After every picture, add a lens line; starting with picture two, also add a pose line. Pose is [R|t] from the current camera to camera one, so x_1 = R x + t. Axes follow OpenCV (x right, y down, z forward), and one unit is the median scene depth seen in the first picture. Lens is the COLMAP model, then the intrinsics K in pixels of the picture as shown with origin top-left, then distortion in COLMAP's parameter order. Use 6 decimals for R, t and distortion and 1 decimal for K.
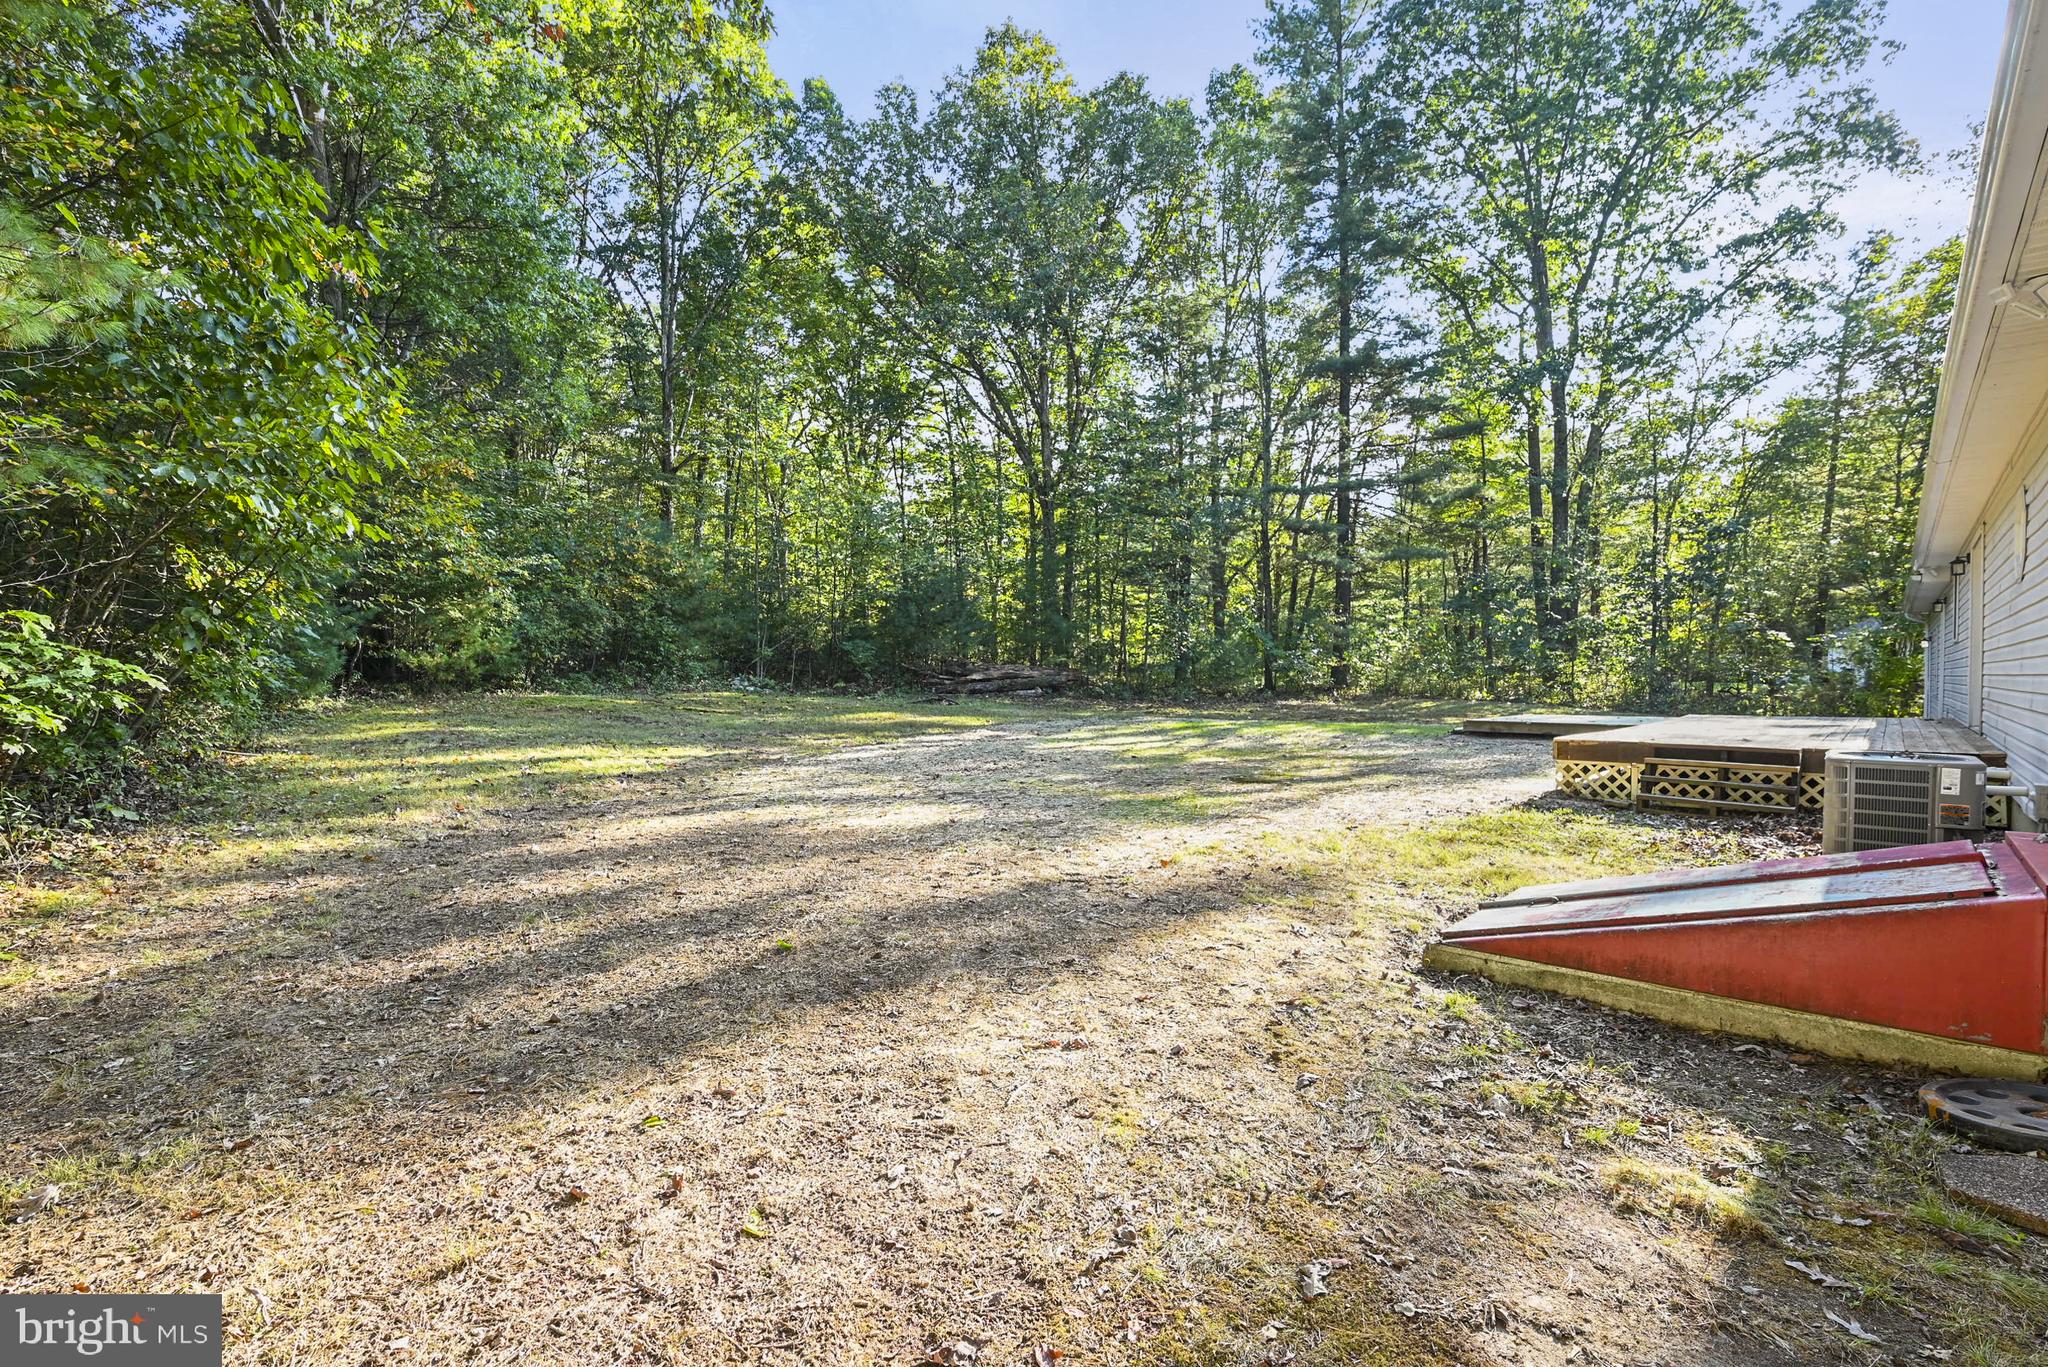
lens RADIAL K [[938.6, 0, 1024.0], [0, 938.6, 683.5], [0, 0, 1]] dist [0.000901, -0.000157]
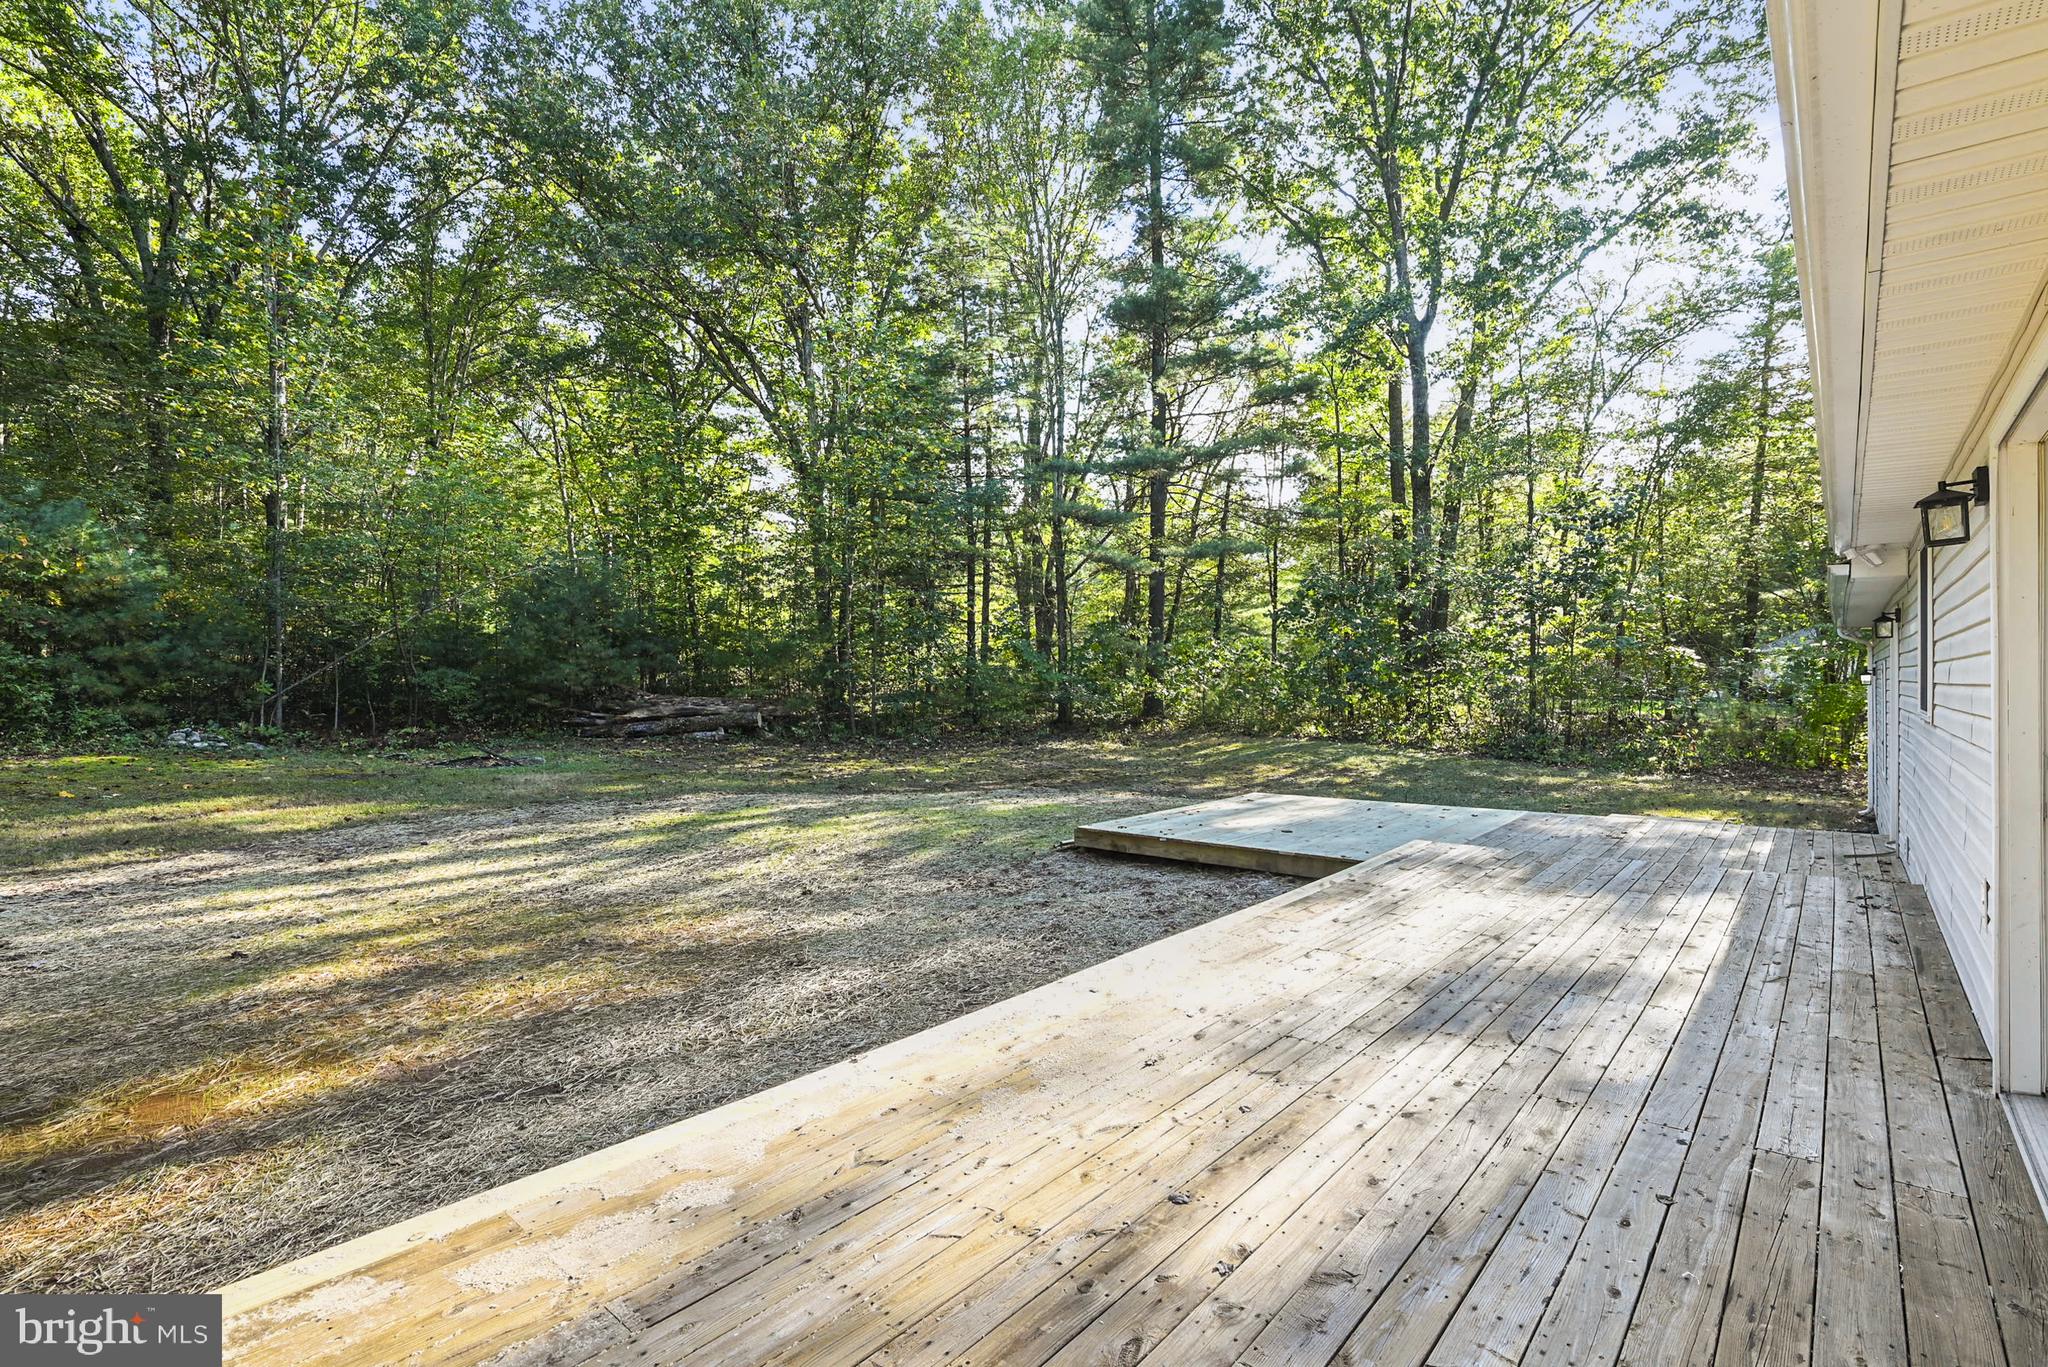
lens RADIAL K [[938.6, 0, 1024.0], [0, 938.6, 683.5], [0, 0, 1]] dist [0.000901, -0.000157]
pose [[0.999575, -0.007361, 0.028196, 0.209294], [0.007554, 0.999949, -0.006731, -0.021769], [-0.028145, 0.006941, 0.999580, 0.214363]]
